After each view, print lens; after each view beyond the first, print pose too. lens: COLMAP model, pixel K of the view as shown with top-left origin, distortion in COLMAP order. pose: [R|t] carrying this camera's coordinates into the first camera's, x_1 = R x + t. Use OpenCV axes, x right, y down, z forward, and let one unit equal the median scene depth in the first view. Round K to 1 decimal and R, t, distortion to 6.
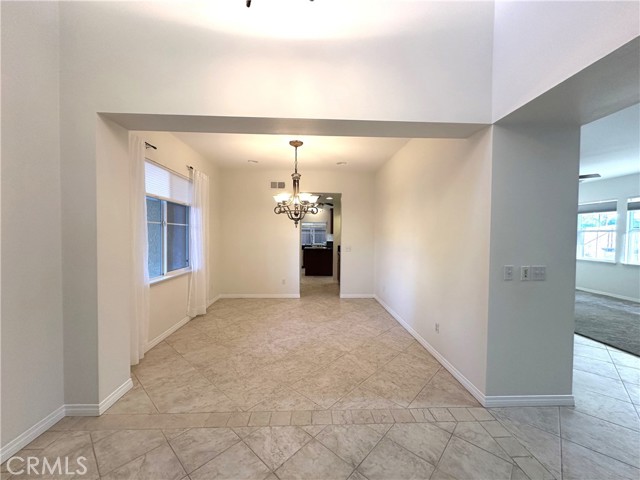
lens RADIAL K [[254.4, 0, 320.9], [0, 254.4, 239.7], [0, 0, 1]] dist [-0.002200, 0.000762]
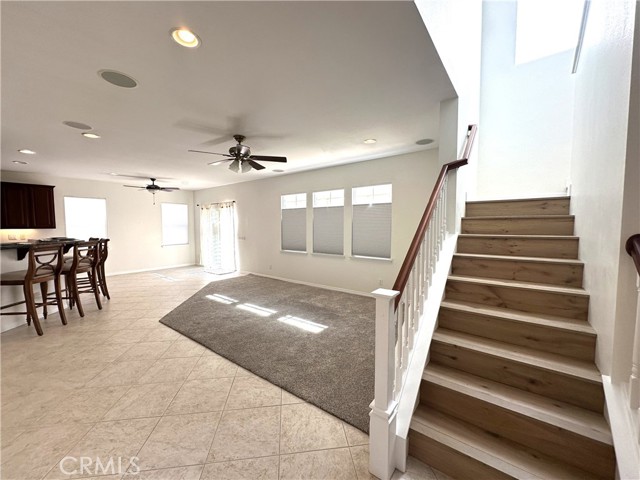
lens RADIAL K [[254.4, 0, 322.1], [0, 254.4, 240.7], [0, 0, 1]] dist [-0.002200, 0.000762]
pose [[0.640526, -0.055583, 0.765922, 0.763578], [0.023544, 0.998330, 0.052759, -0.027111], [-0.767575, -0.015761, 0.640765, 0.535681]]
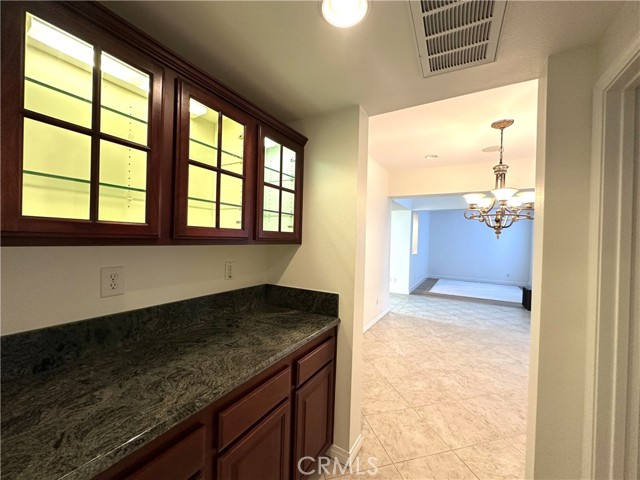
lens RADIAL K [[254.4, 0, 322.5], [0, 254.4, 240.4], [0, 0, 1]] dist [-0.002200, 0.000762]
pose [[-0.843206, -0.034743, 0.536467, -0.083445], [-0.023270, 0.999333, 0.028145, -0.066612], [-0.537087, 0.011248, -0.843452, 2.437187]]
